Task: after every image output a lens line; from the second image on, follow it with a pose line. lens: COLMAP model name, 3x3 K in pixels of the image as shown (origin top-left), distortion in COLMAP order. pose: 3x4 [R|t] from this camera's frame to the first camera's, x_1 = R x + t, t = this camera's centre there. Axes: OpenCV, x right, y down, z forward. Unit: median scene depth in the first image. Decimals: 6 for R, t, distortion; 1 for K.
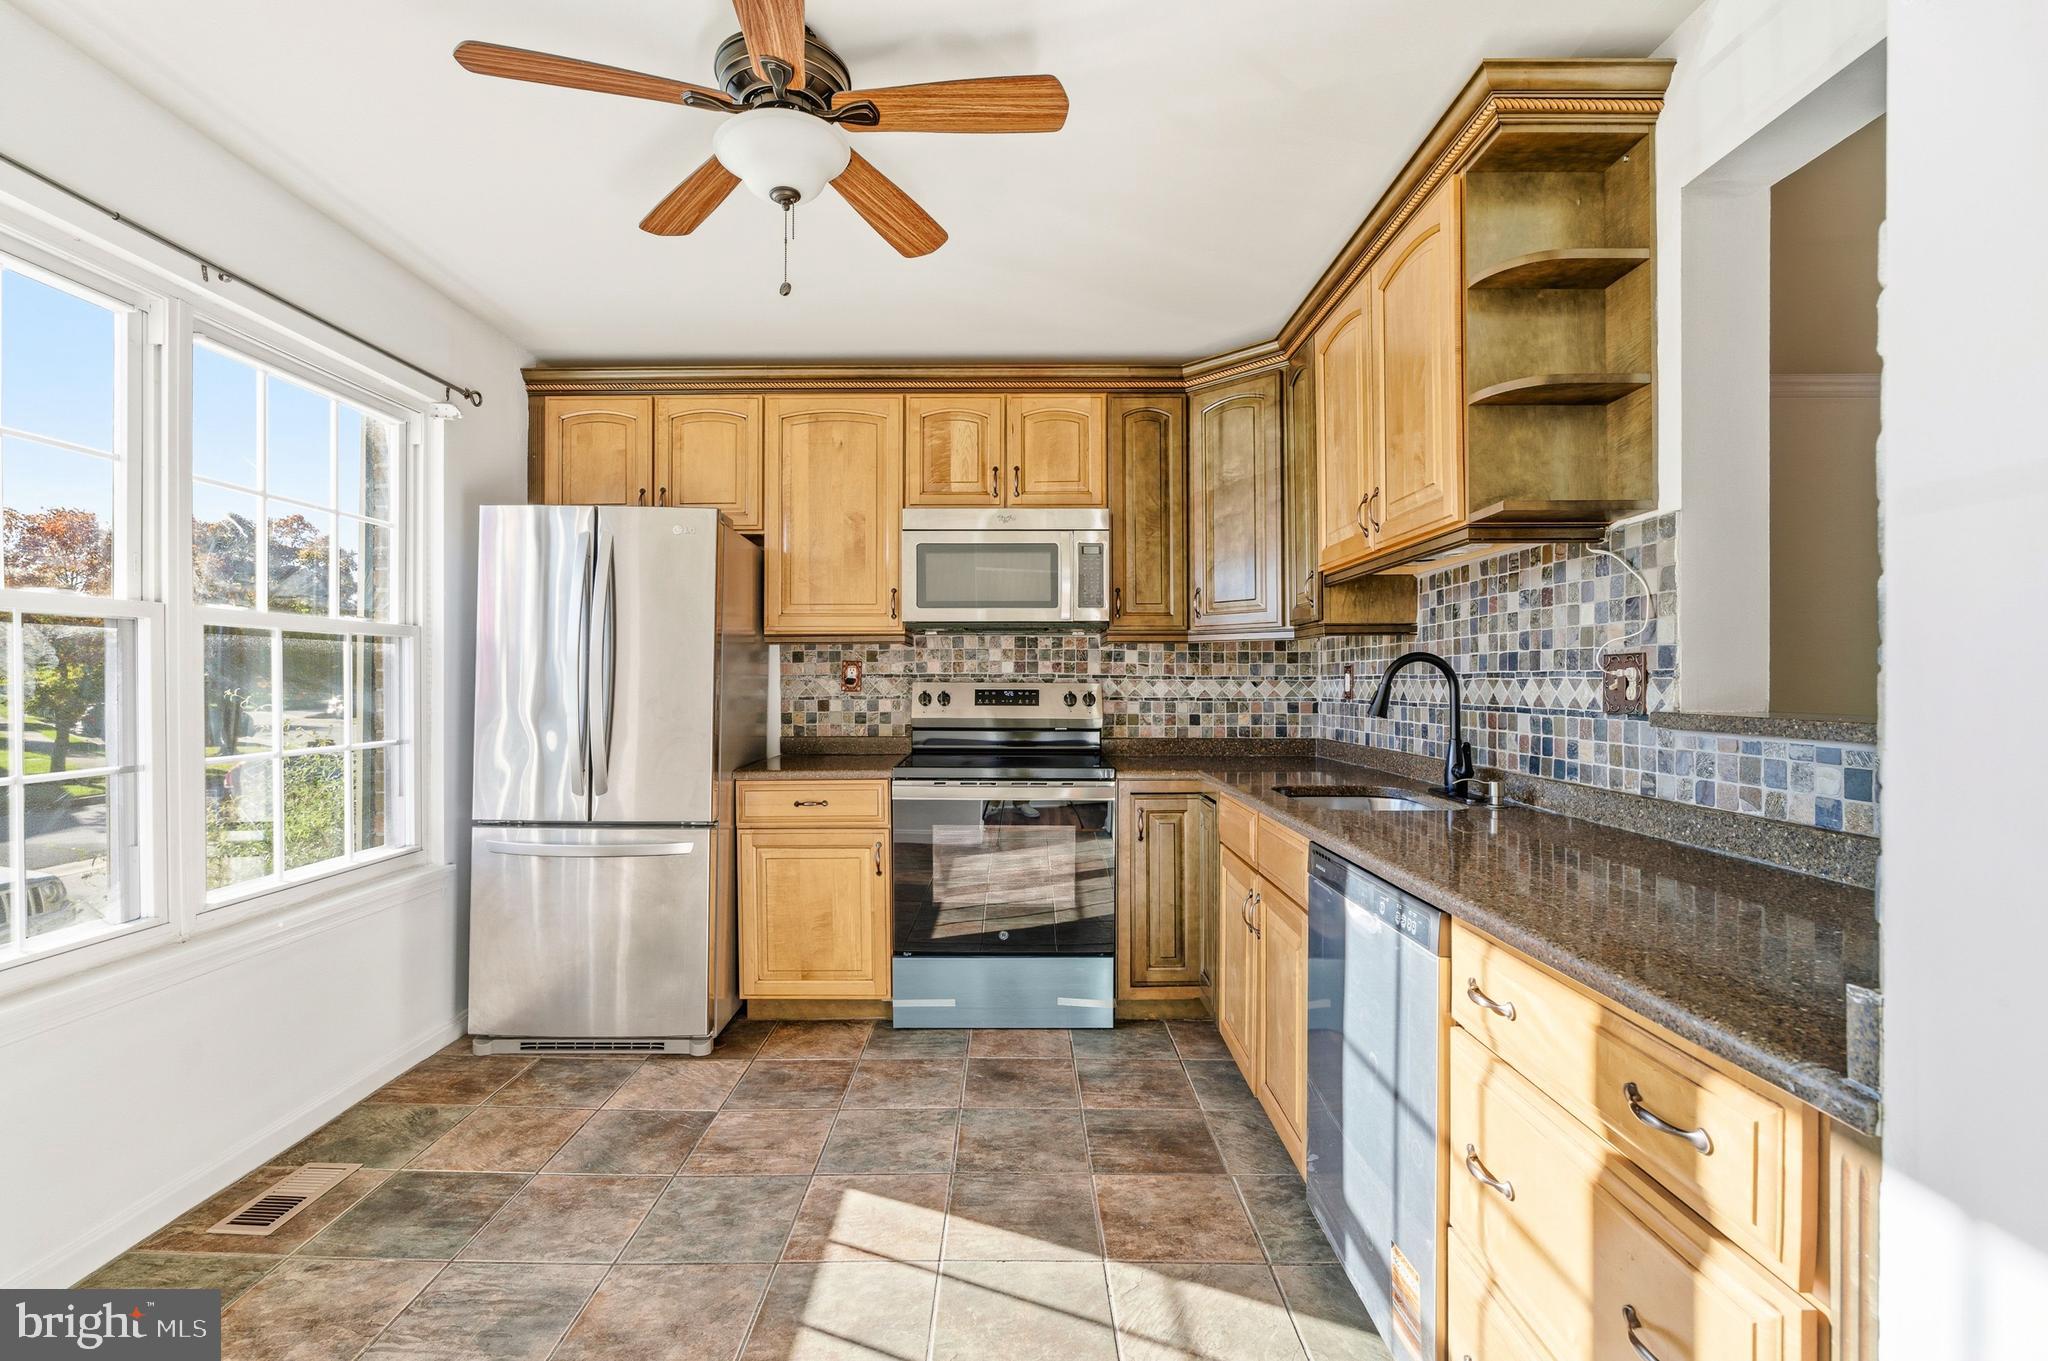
lens RADIAL K [[918.6, 0, 1026.1], [0, 918.6, 680.8], [0, 0, 1]] dist [-0.010598, 0.004710]
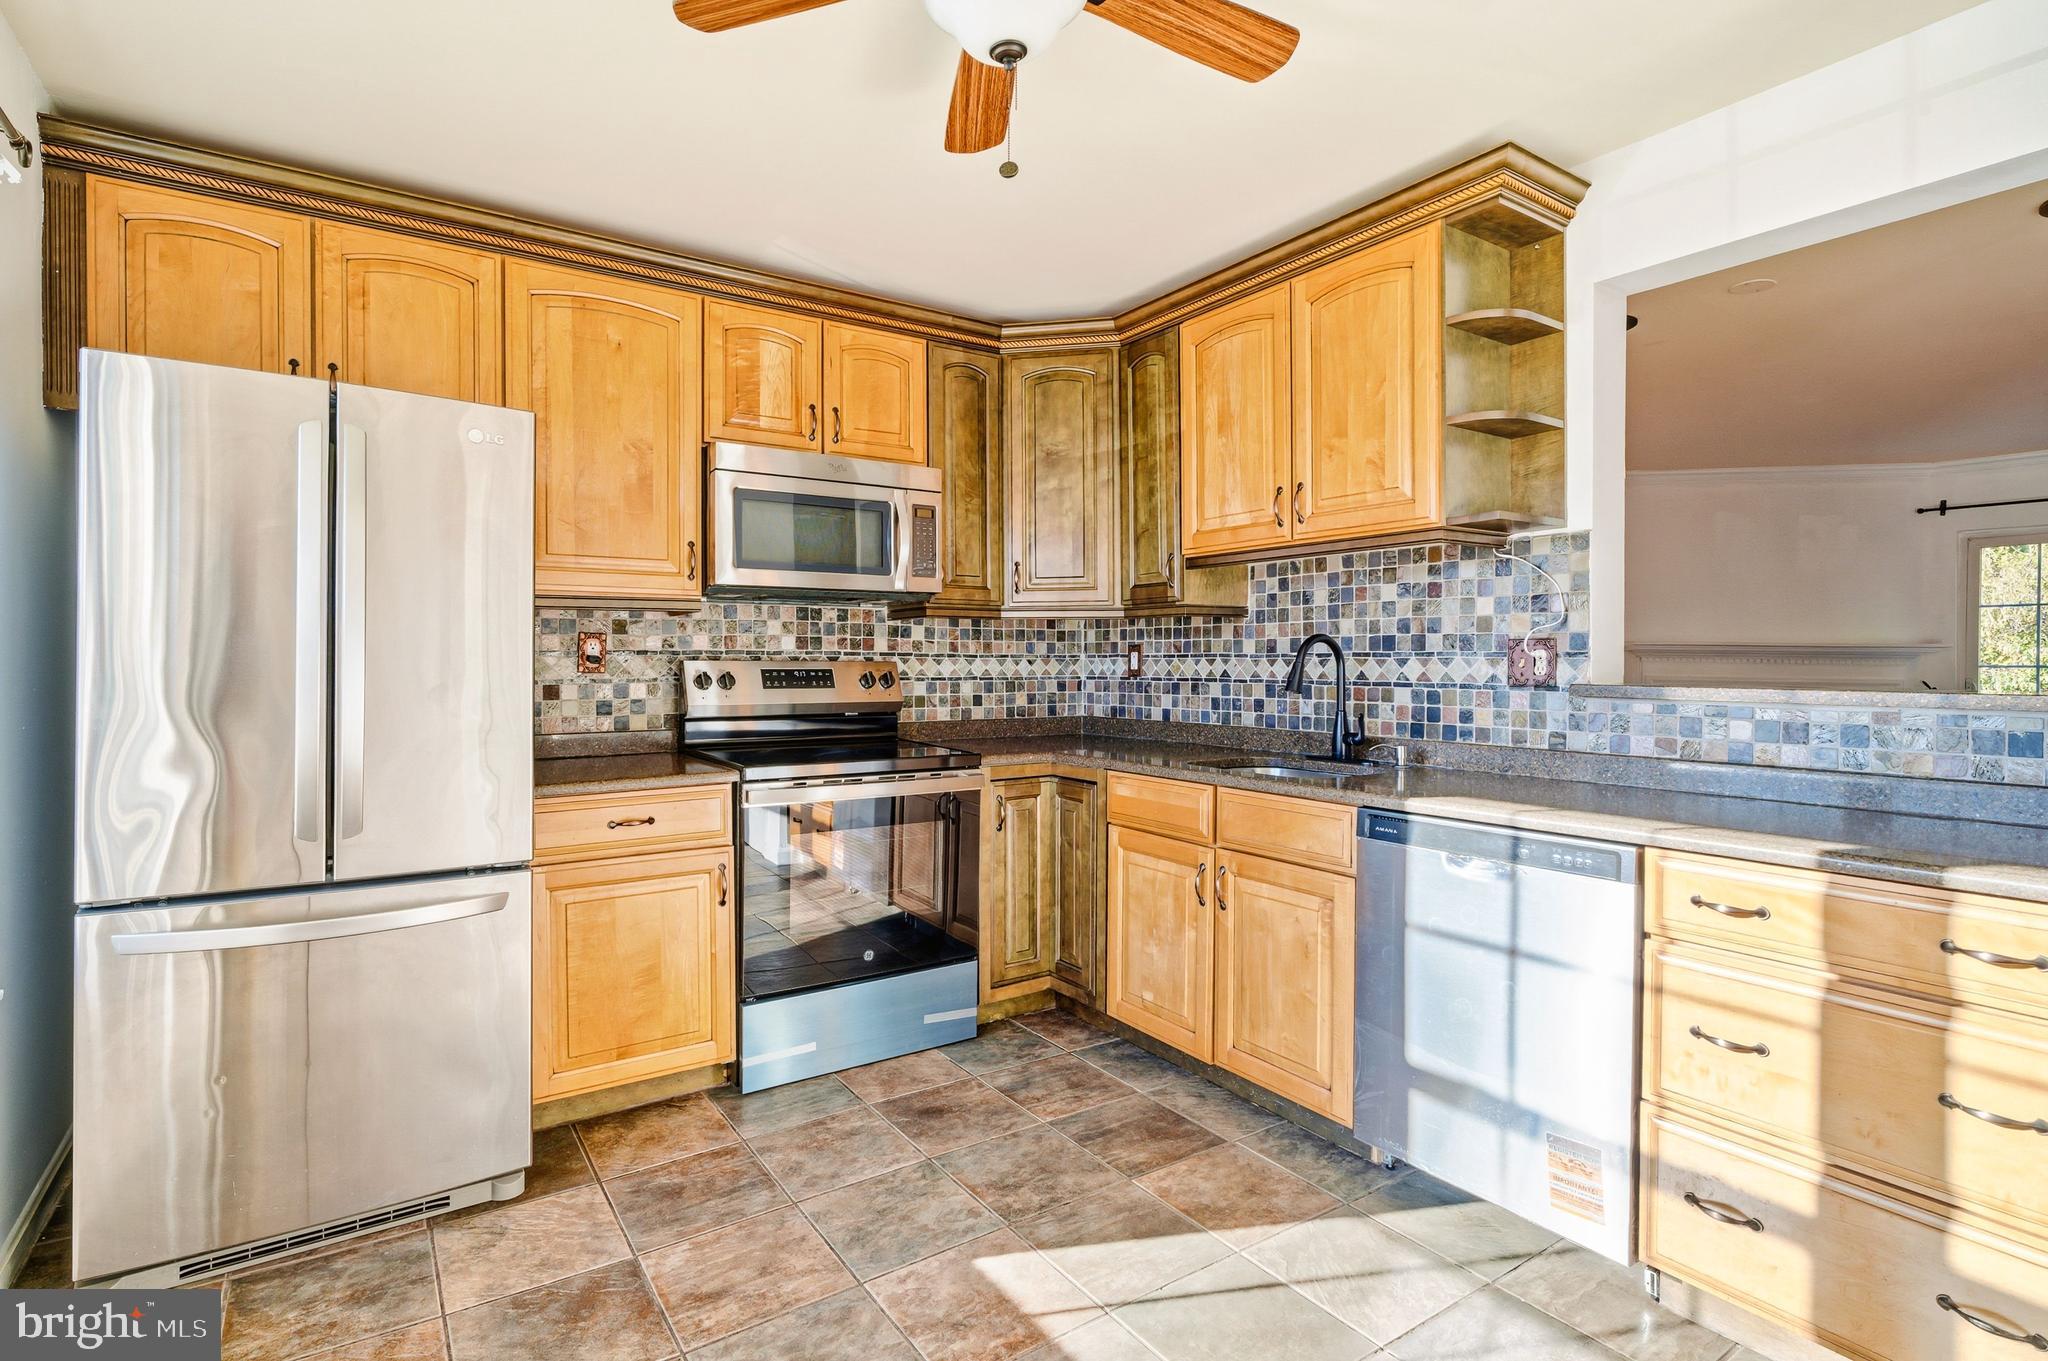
lens RADIAL K [[985.0, 0, 1027.1], [0, 985.0, 669.4], [0, 0, 1]] dist [-0.010508, 0.004733]
pose [[0.831885, -0.004959, 0.554926, -0.408929], [-0.001237, 0.999941, 0.010790, -0.000502], [-0.554947, -0.009663, 0.831830, 0.154729]]
